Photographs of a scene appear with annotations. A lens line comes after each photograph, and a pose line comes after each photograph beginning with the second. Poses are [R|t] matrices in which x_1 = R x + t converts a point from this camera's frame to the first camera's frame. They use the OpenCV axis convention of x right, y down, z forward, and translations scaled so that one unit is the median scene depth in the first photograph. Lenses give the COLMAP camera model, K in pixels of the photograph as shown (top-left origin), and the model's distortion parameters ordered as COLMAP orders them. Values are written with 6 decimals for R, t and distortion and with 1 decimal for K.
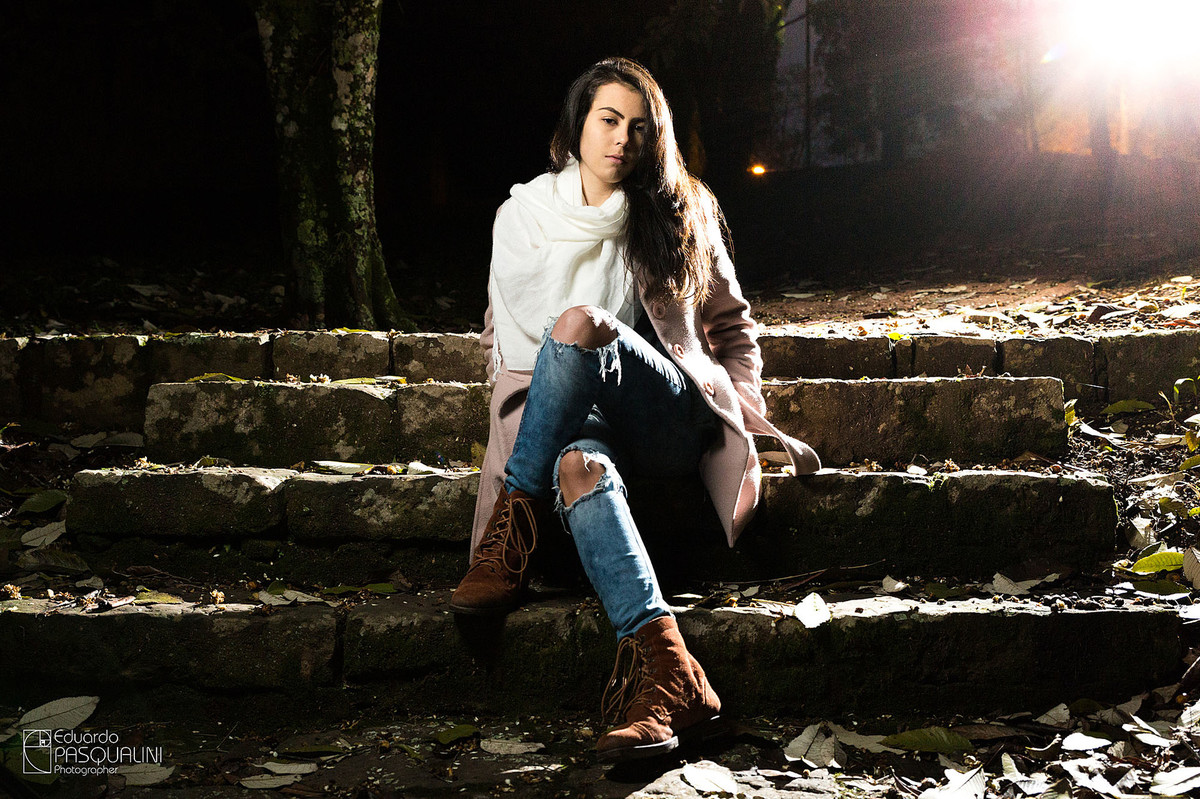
lens RADIAL K [[1308.6, 0, 600.0], [0, 1308.6, 399.5], [0, 0, 1]] dist [-0.001633, 0.001419]
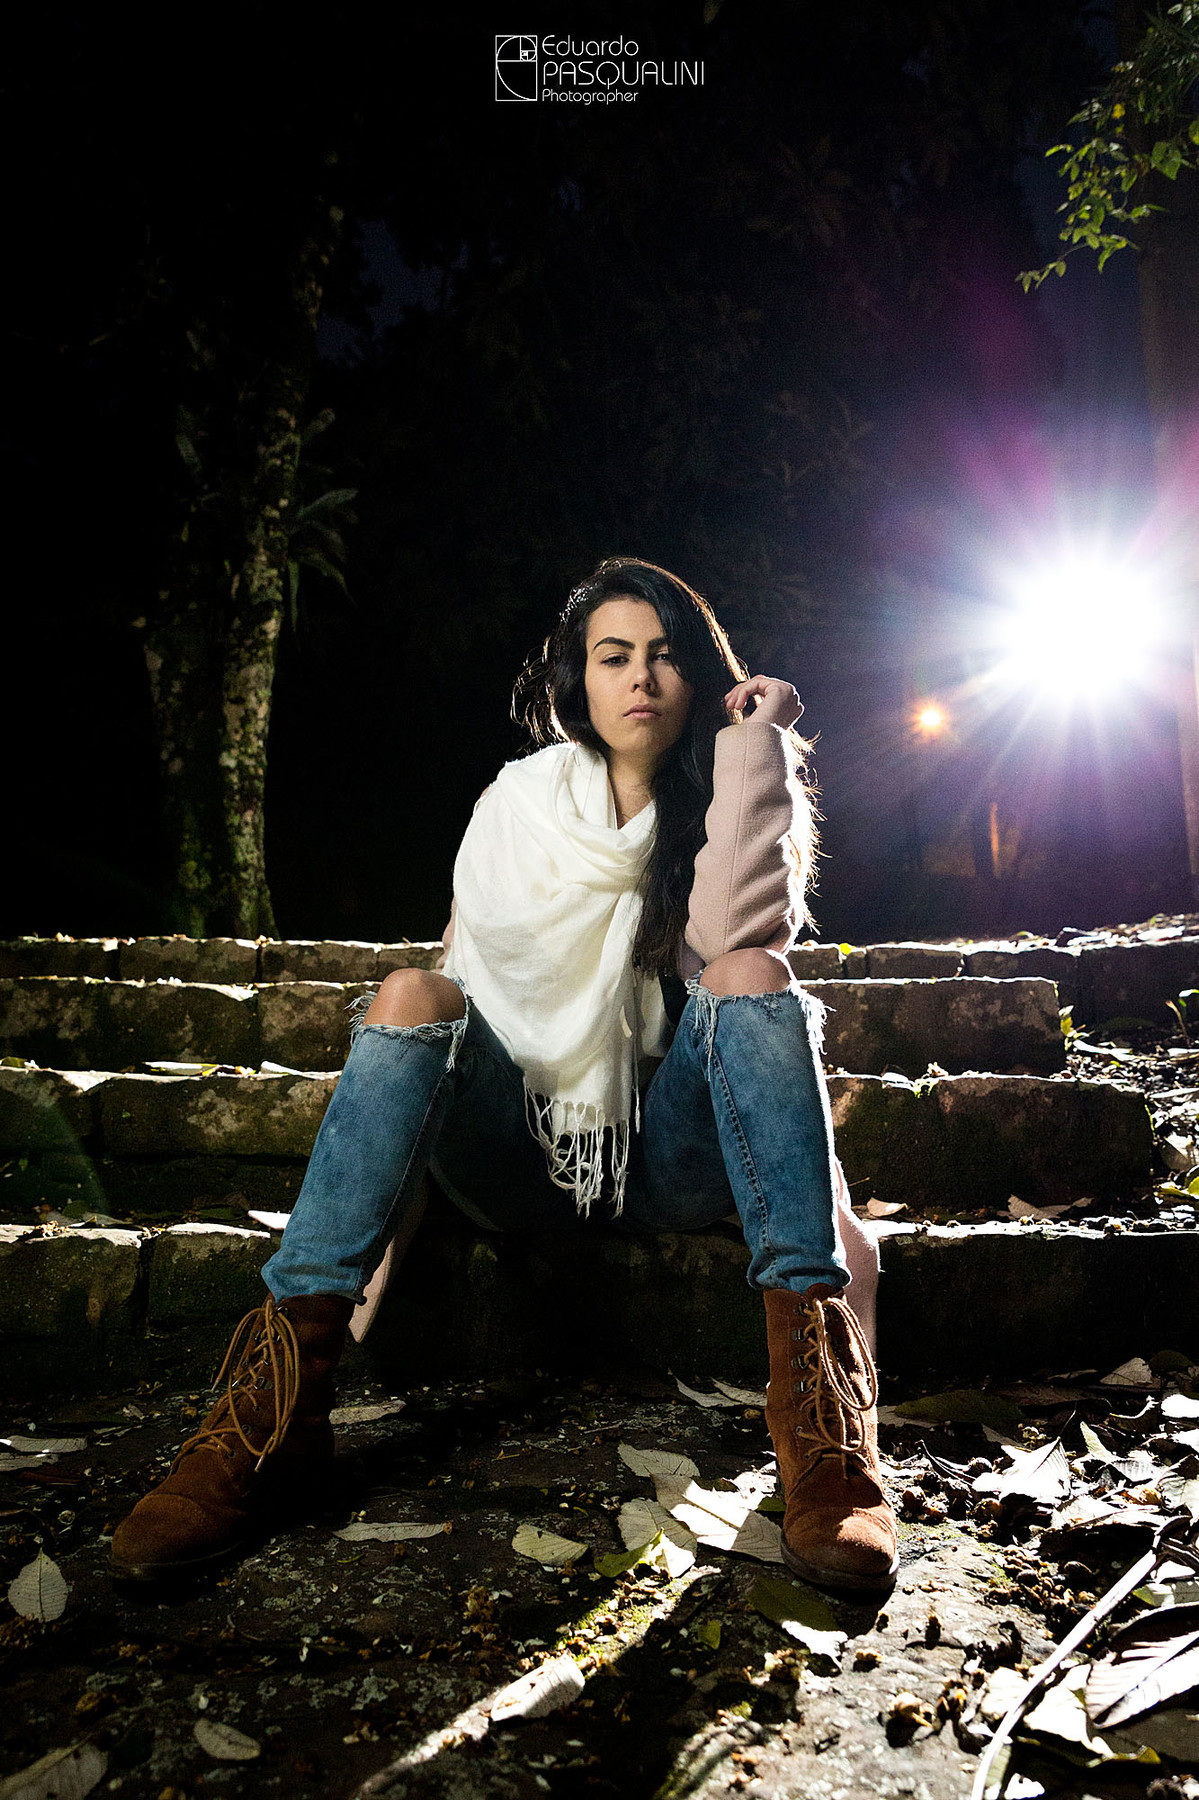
lens RADIAL K [[1367.2, 0, 538.9], [0, 1367.2, 900.5], [0, 0, 1]] dist [0.002145, 0.002010]
pose [[0.999610, 0.011983, 0.025205, 0.000355], [-0.008645, 0.991661, -0.128587, 0.048390], [-0.026536, 0.128319, 0.991378, 0.133595]]
